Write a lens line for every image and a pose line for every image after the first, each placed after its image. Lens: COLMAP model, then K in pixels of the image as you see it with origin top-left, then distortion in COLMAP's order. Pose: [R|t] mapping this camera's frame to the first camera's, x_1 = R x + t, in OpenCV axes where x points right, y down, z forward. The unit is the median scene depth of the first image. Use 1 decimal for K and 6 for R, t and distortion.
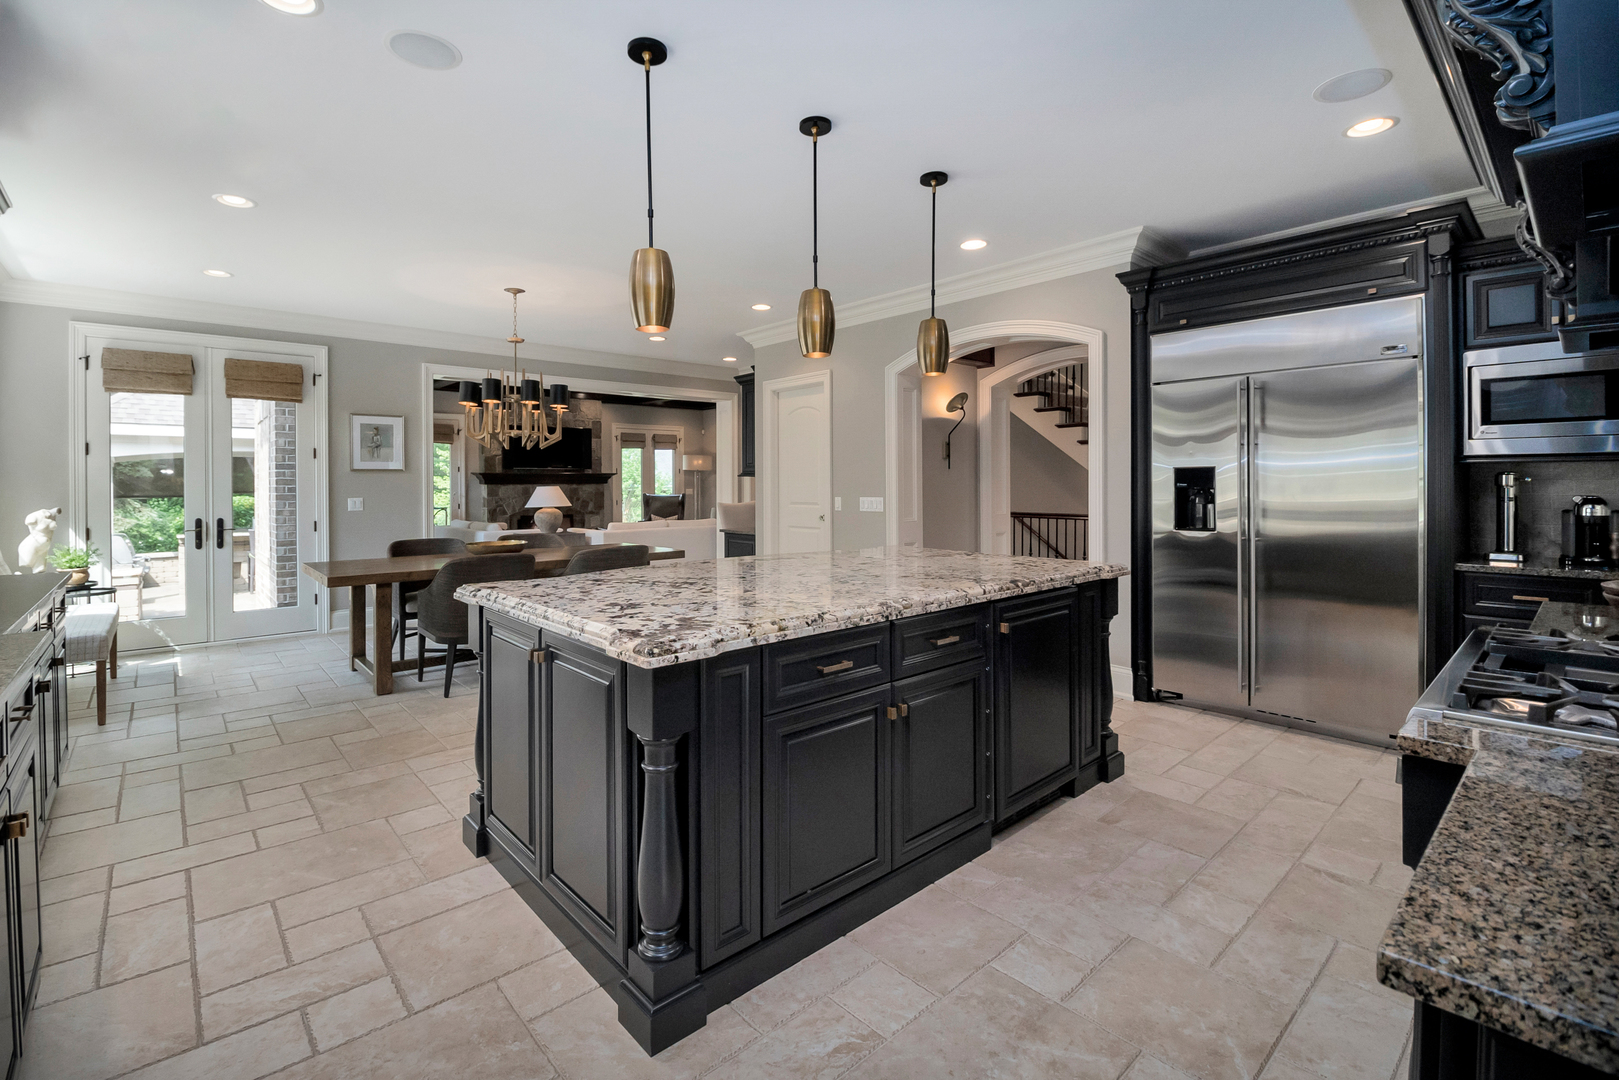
lens RADIAL K [[722.3, 0, 776.2], [0, 722.3, 500.9], [0, 0, 1]] dist [0.000516, -0.000098]
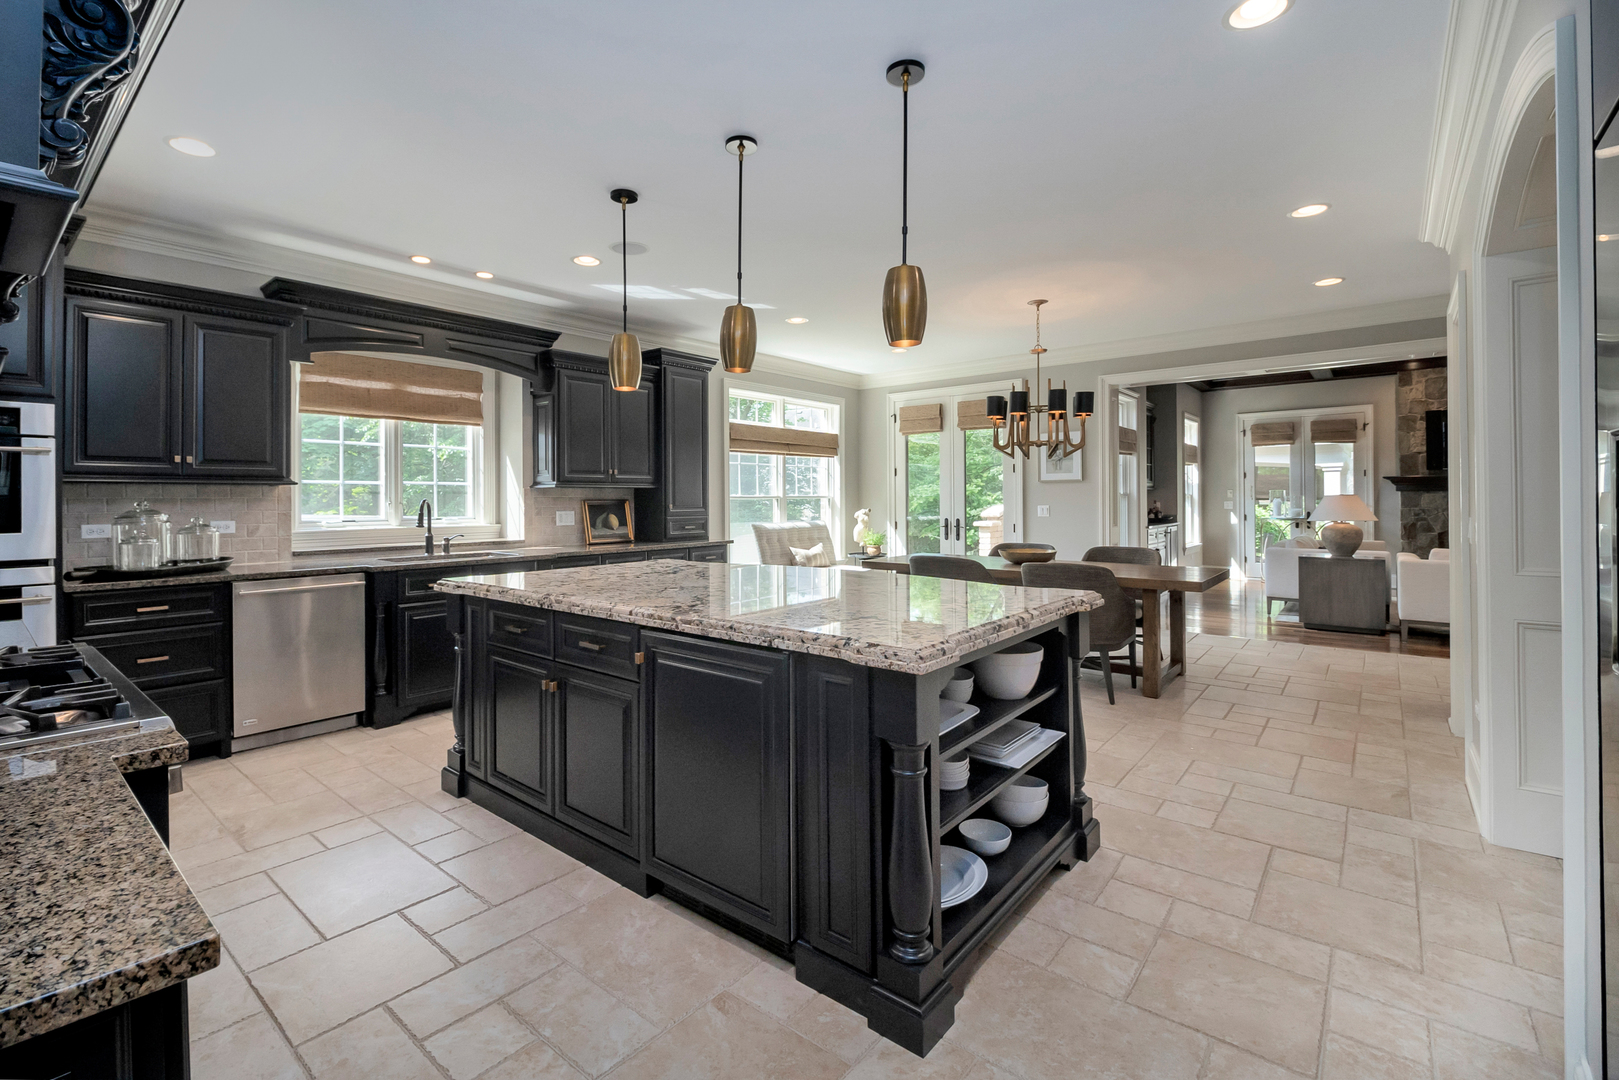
lens RADIAL K [[722.3, 0, 776.2], [0, 722.3, 500.9], [0, 0, 1]] dist [0.000516, -0.000098]
pose [[0.149915, 0.007845, -0.988668, 0.875761], [-0.015878, 0.999859, 0.005526, -0.019623], [0.988571, 0.014869, 0.150019, 0.732153]]
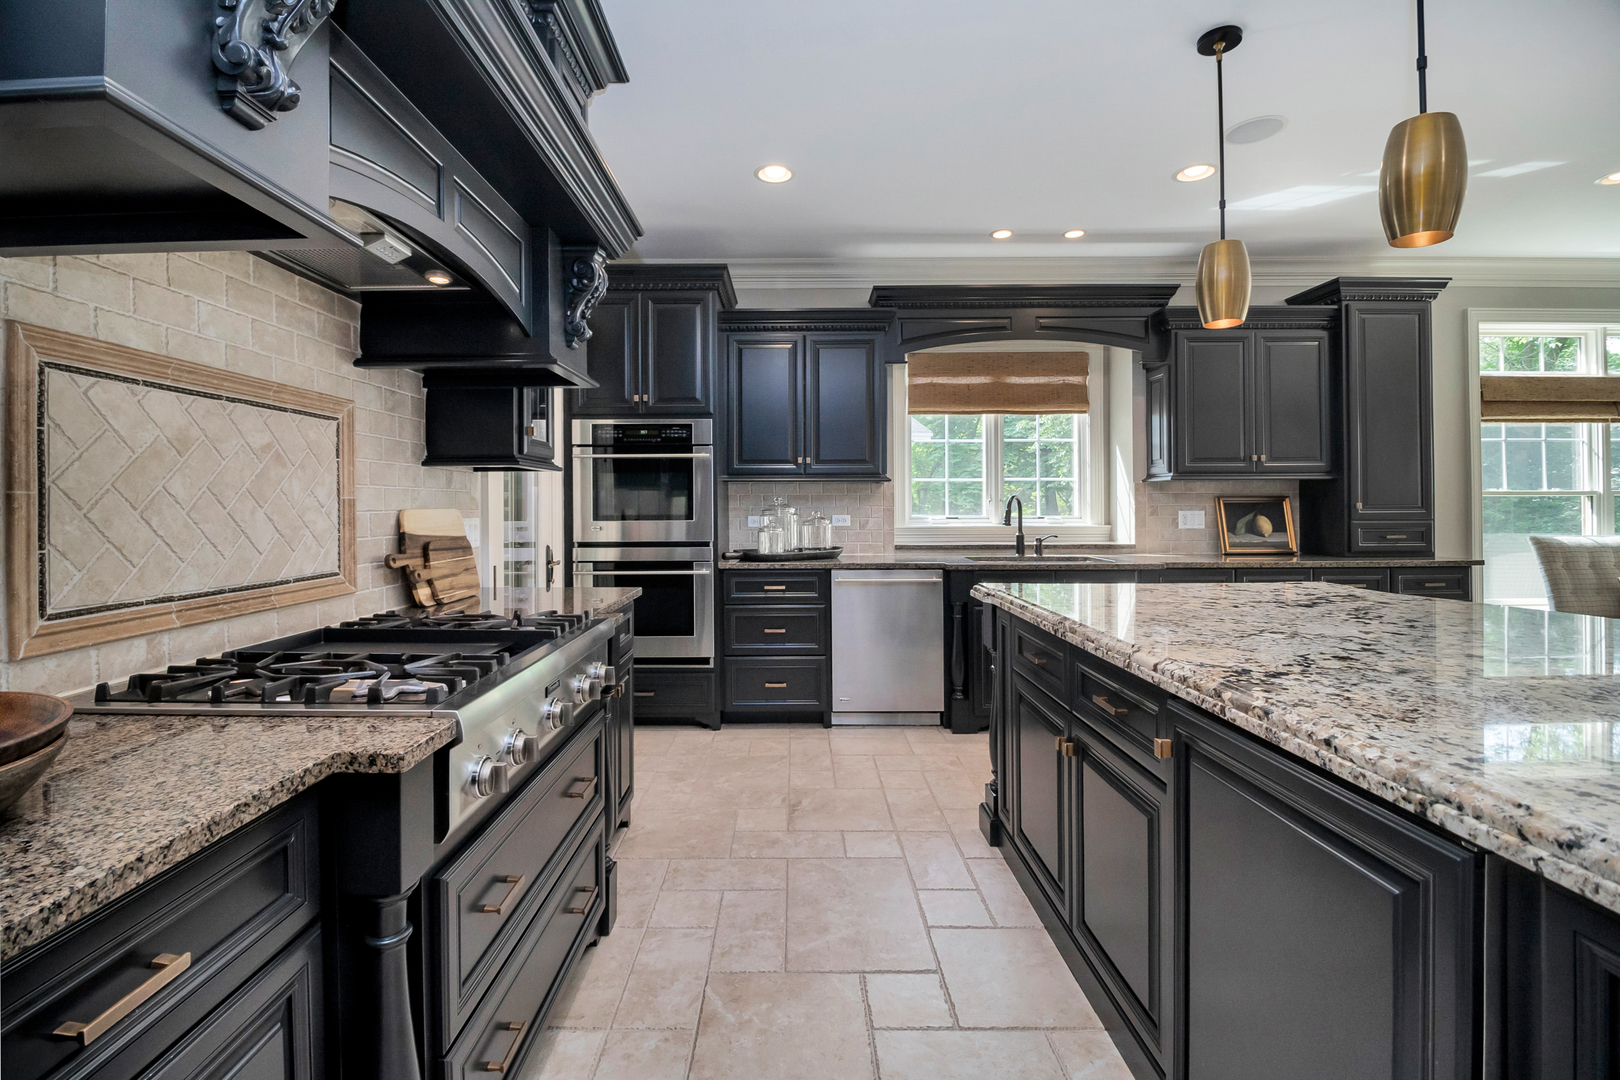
lens RADIAL K [[714.5, 0, 787.0], [0, 714.5, 507.3], [0, 0, 1]] dist [-0.018144, -0.001208]
pose [[-0.661996, 0.009579, -0.749446, 0.628903], [-0.008003, 0.999771, 0.019848, -0.005732], [0.749464, 0.019137, -0.661768, 0.805914]]
